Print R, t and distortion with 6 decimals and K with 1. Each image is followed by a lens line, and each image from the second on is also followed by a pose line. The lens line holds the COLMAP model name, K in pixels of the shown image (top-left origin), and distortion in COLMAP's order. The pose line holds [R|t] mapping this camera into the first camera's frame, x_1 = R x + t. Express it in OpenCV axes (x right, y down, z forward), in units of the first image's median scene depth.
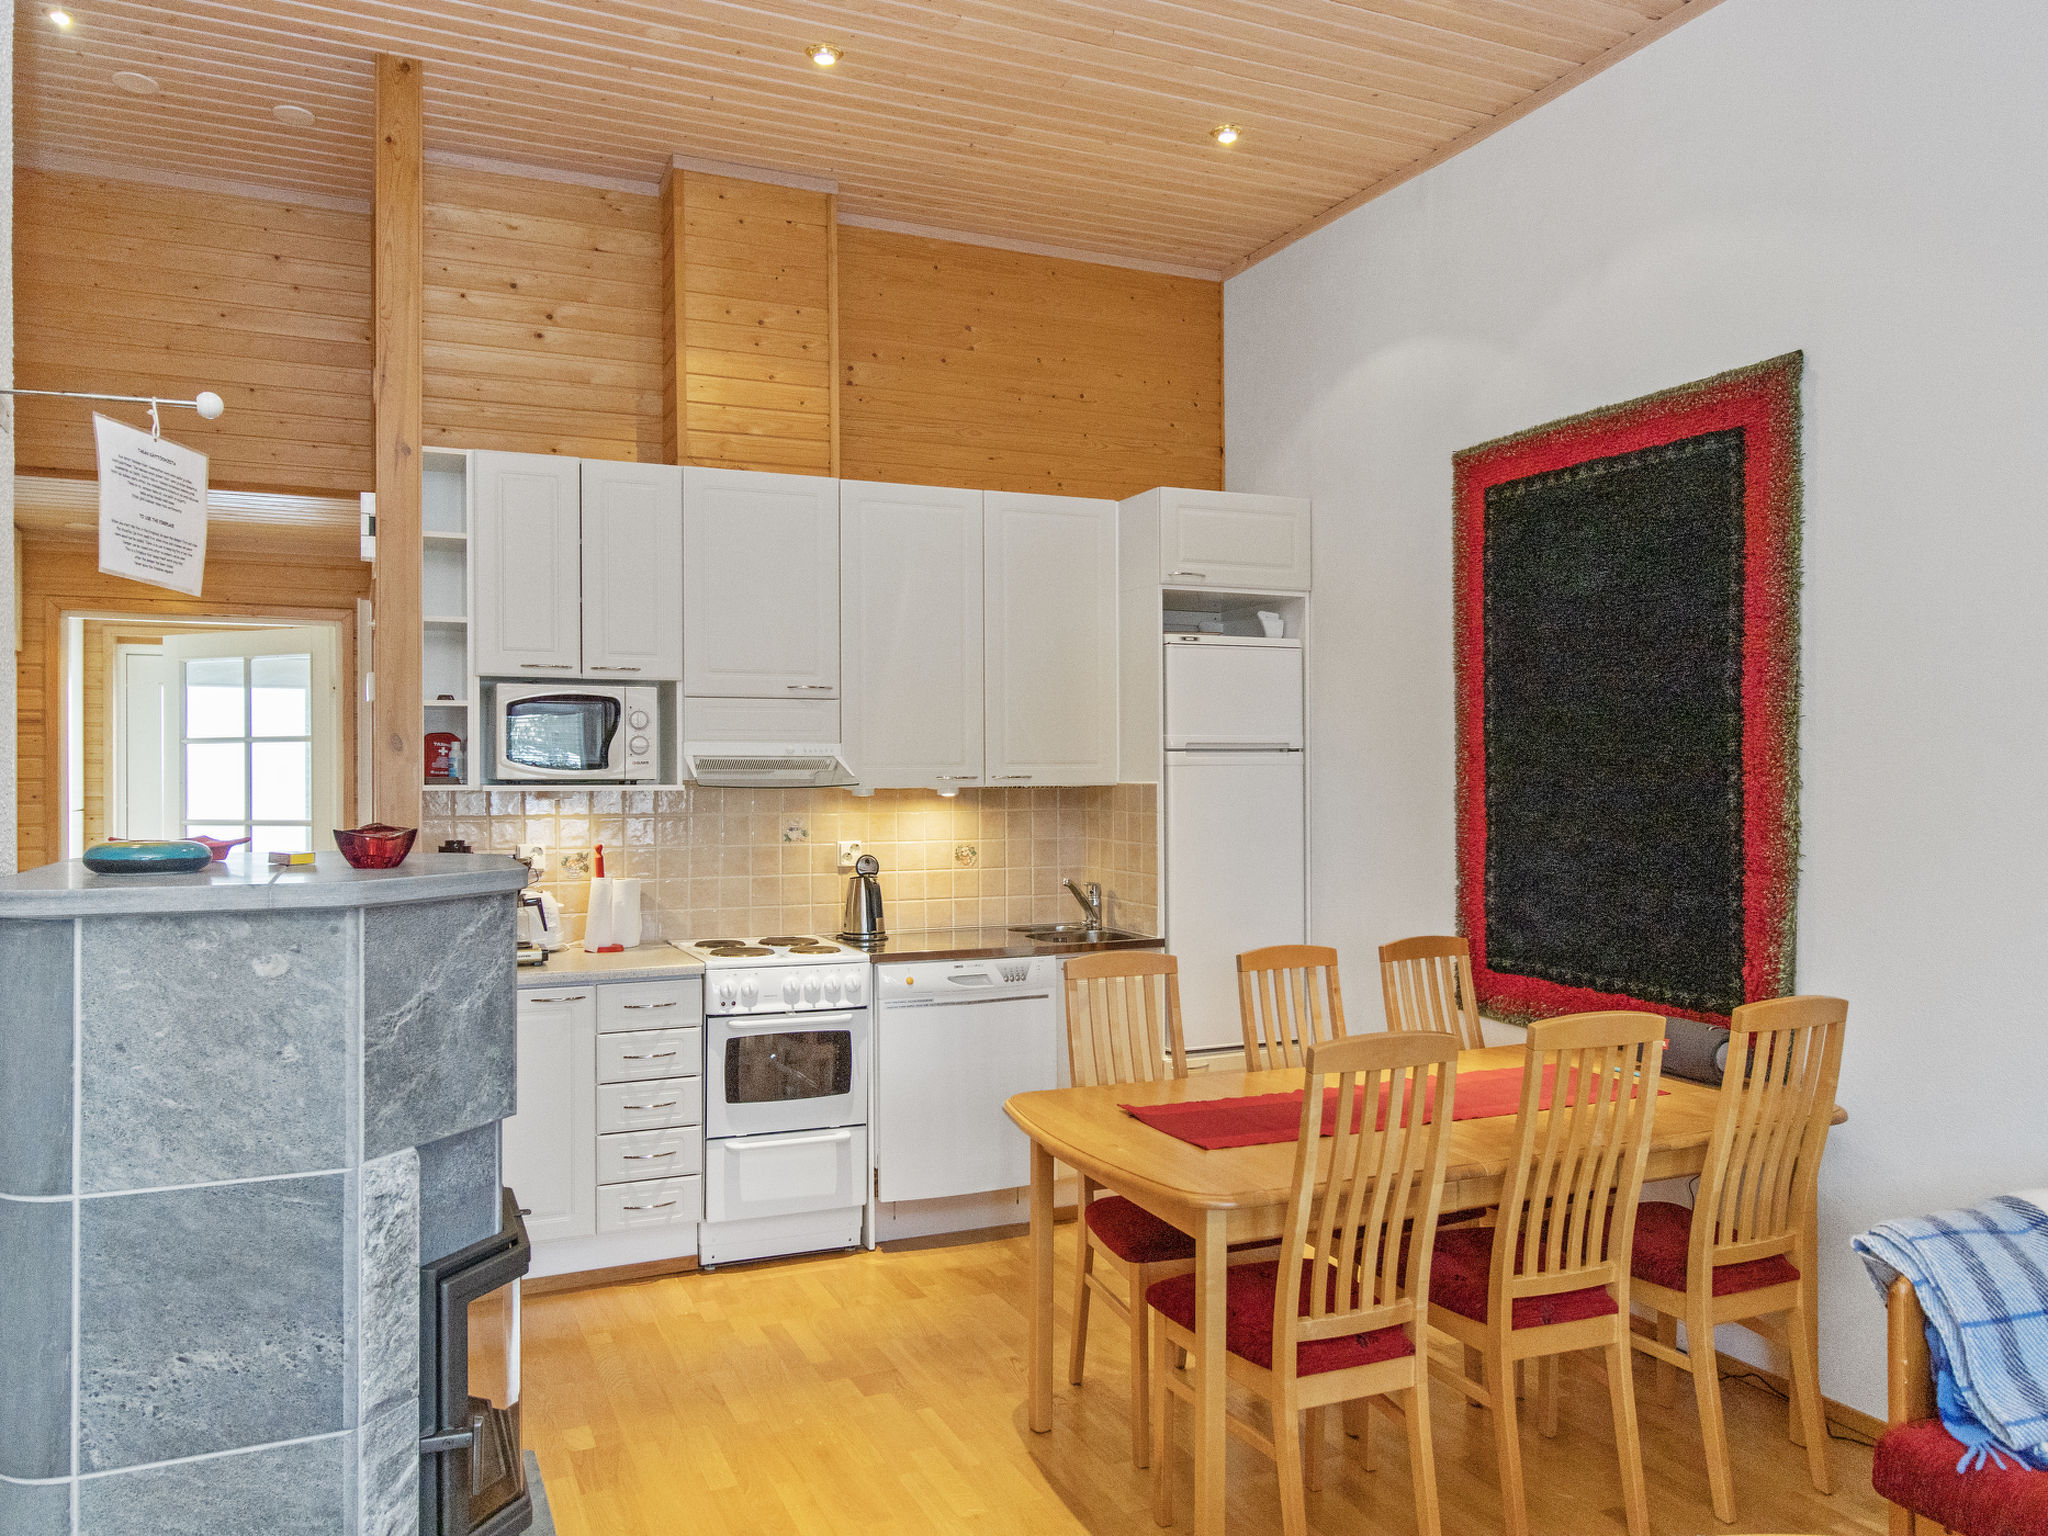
lens RADIAL K [[1464.9, 0, 1024.0], [0, 1464.9, 768.0], [0, 0, 1]] dist [0.000065, 0.001027]
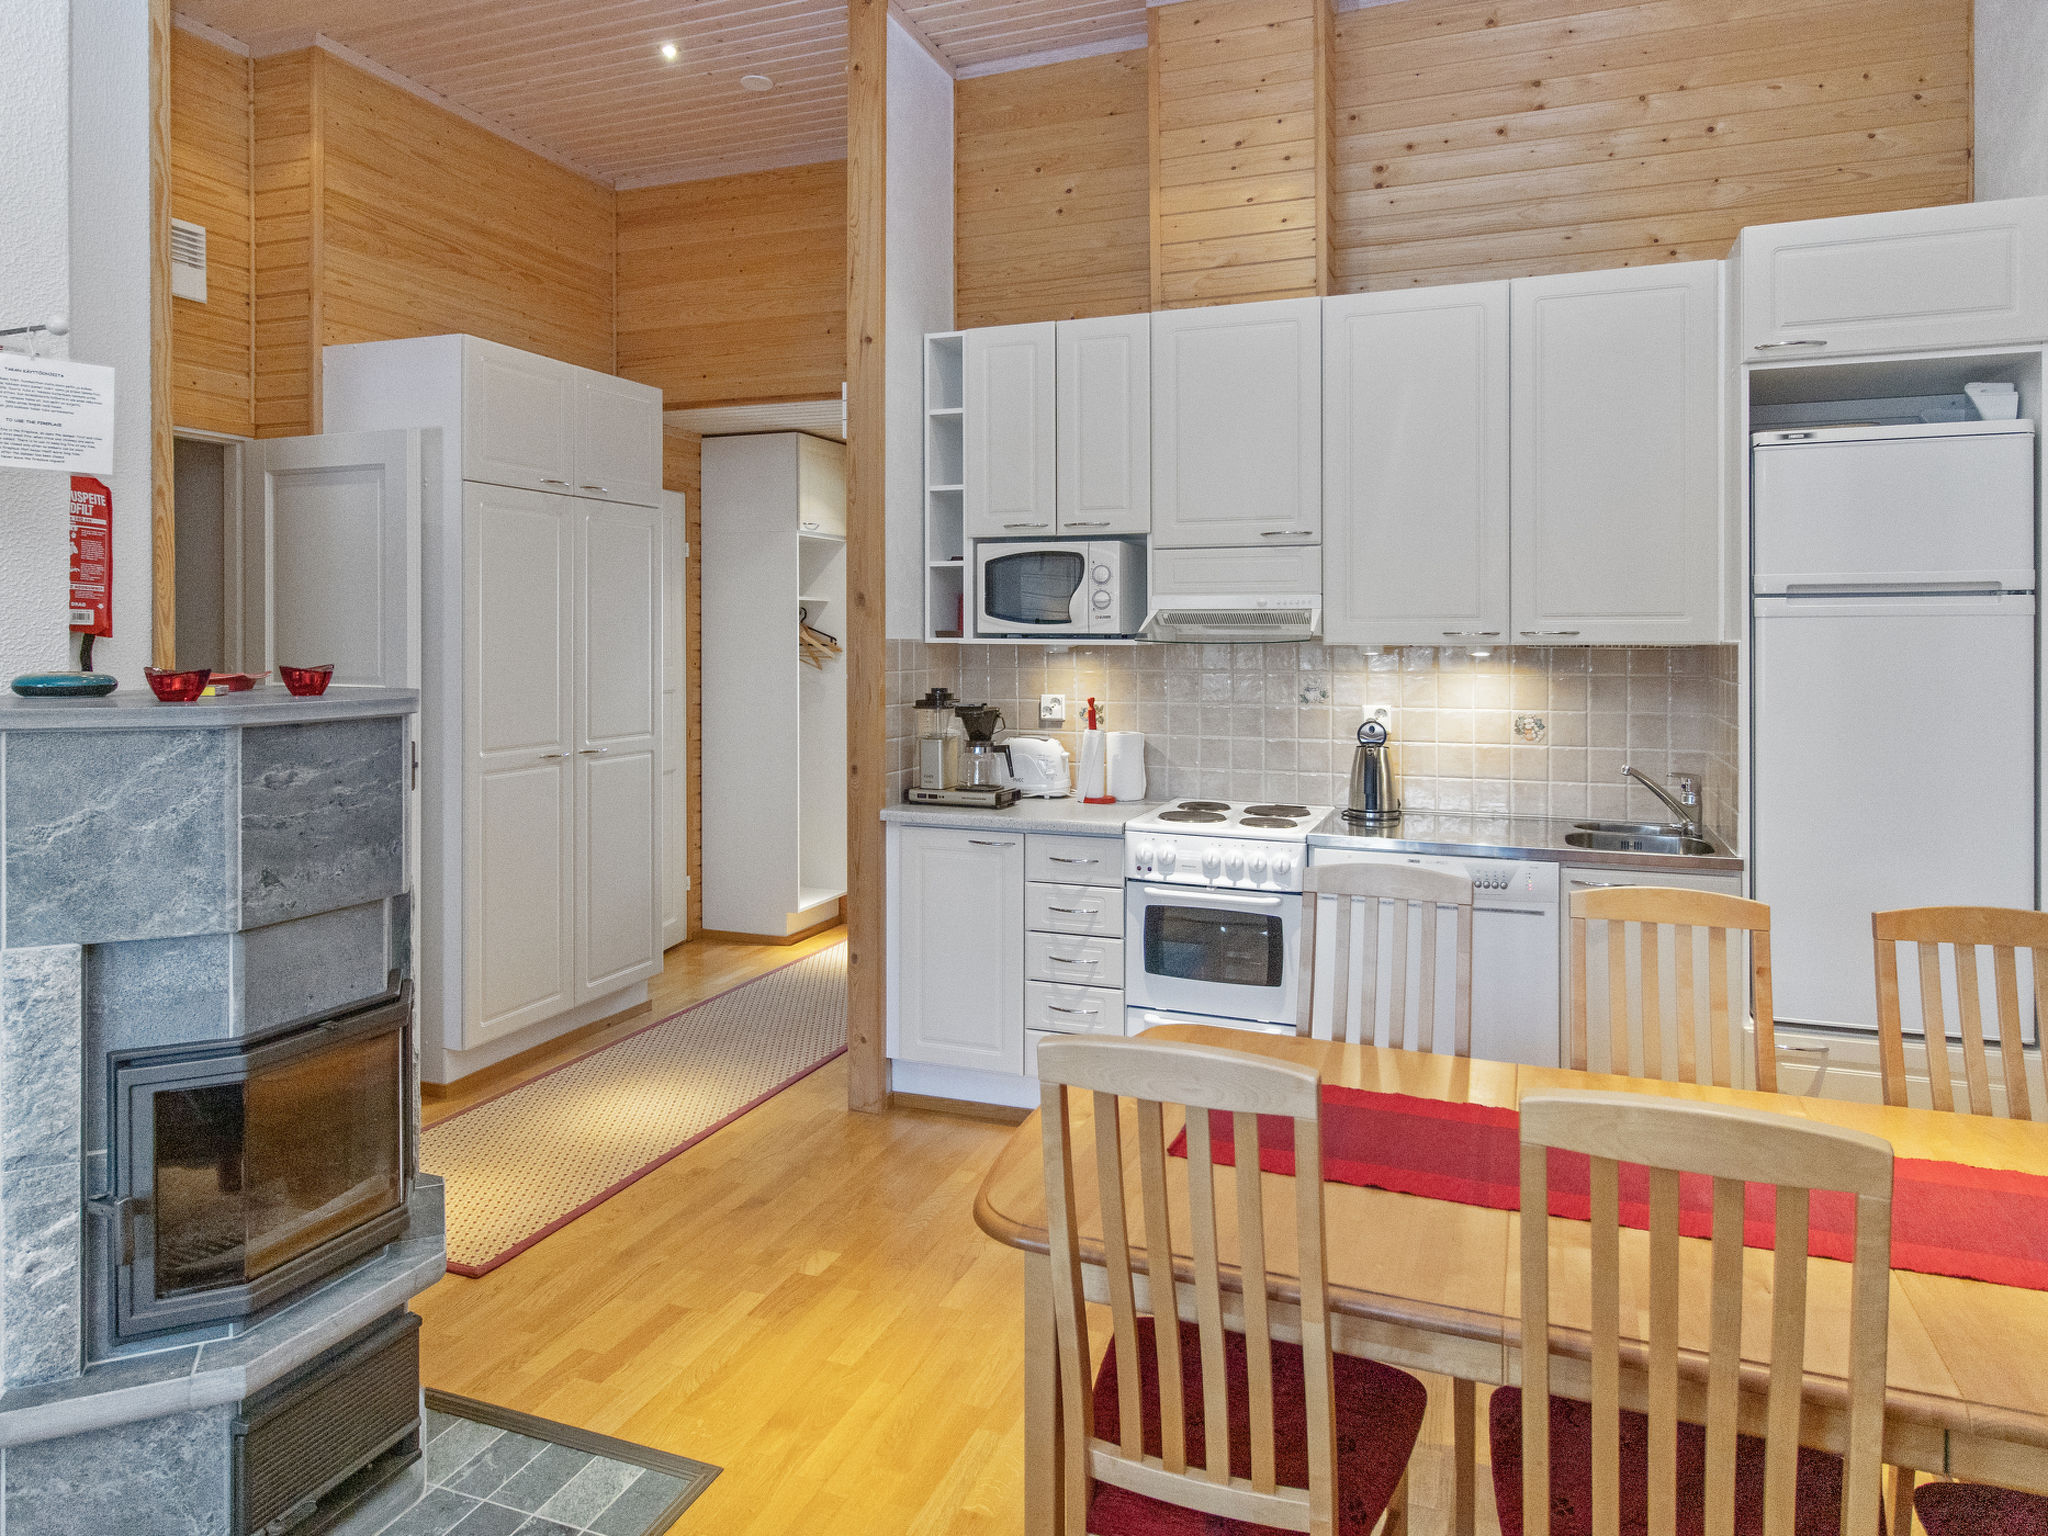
lens RADIAL K [[1325.2, 0, 1019.8], [0, 1325.2, 647.7], [0, 0, 1]] dist [-0.000274, 0.002633]
pose [[0.701809, 0.010236, -0.712291, 0.329136], [-0.000526, 0.999904, 0.013851, 0.004681], [0.712365, -0.009346, 0.701747, 0.313505]]
